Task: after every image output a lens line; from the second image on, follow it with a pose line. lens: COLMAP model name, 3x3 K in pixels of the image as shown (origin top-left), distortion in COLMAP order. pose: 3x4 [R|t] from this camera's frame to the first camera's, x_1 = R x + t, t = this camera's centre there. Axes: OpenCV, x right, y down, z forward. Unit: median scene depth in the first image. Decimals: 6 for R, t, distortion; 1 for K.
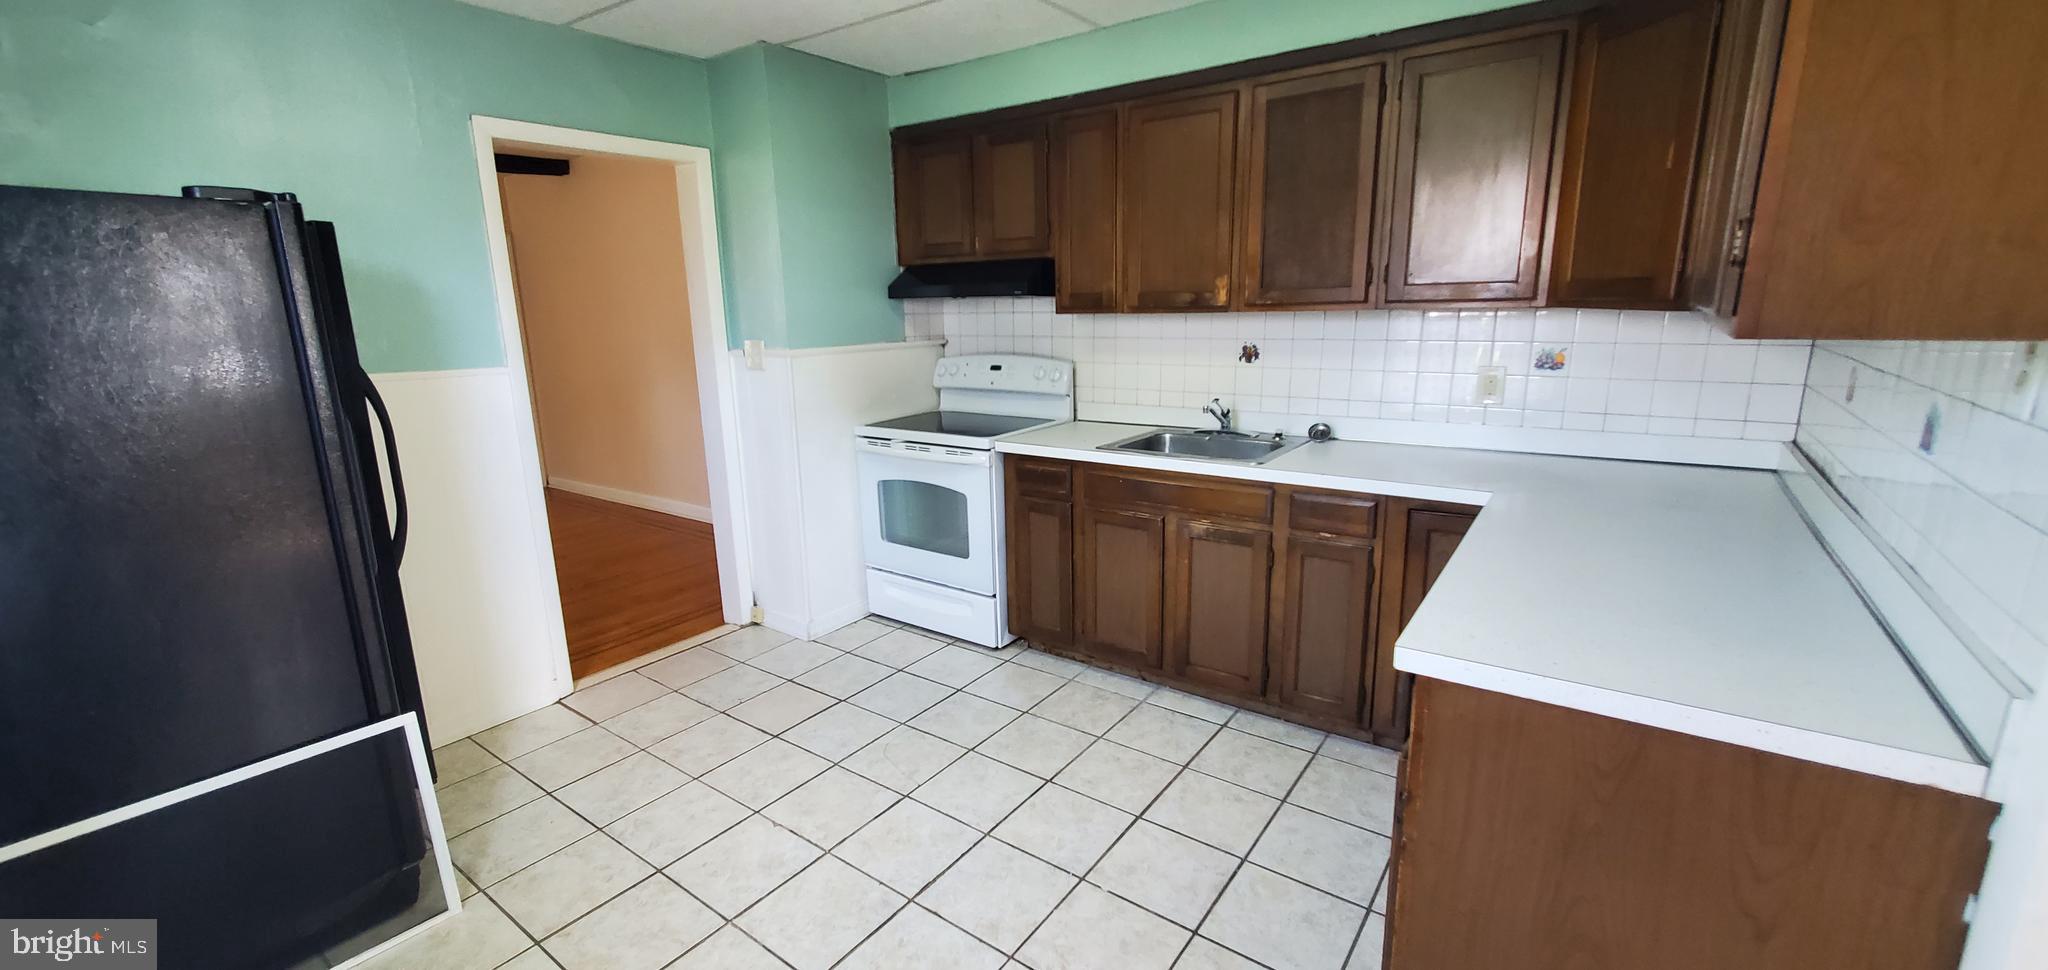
lens RADIAL K [[808.8, 0, 1005.0], [0, 808.8, 484.4], [0, 0, 1]] dist [0.001772, -0.000555]
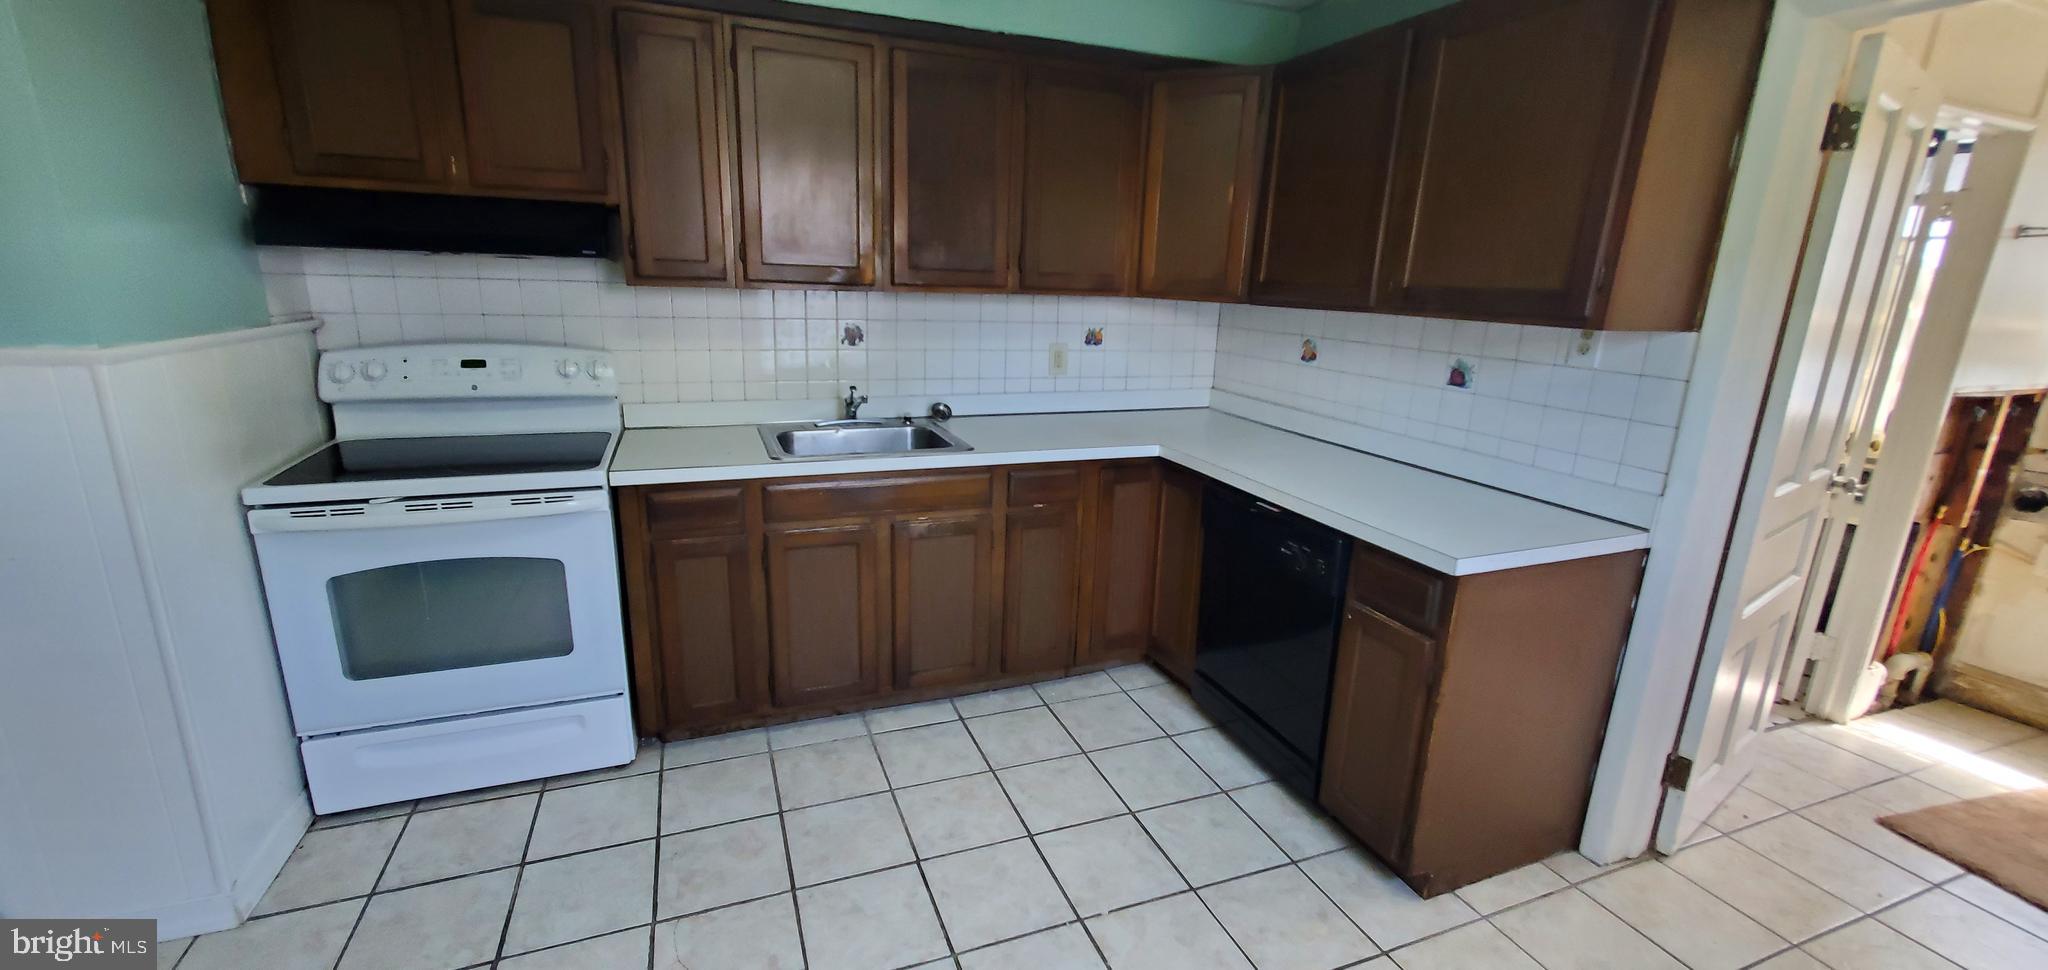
lens RADIAL K [[808.8, 0, 1005.0], [0, 808.8, 484.4], [0, 0, 1]] dist [0.001772, -0.000555]
pose [[0.533200, -0.170383, 0.828654, -0.389476], [0.144058, 0.983489, 0.109525, -0.067476], [-0.833633, 0.060976, 0.548942, 0.338344]]
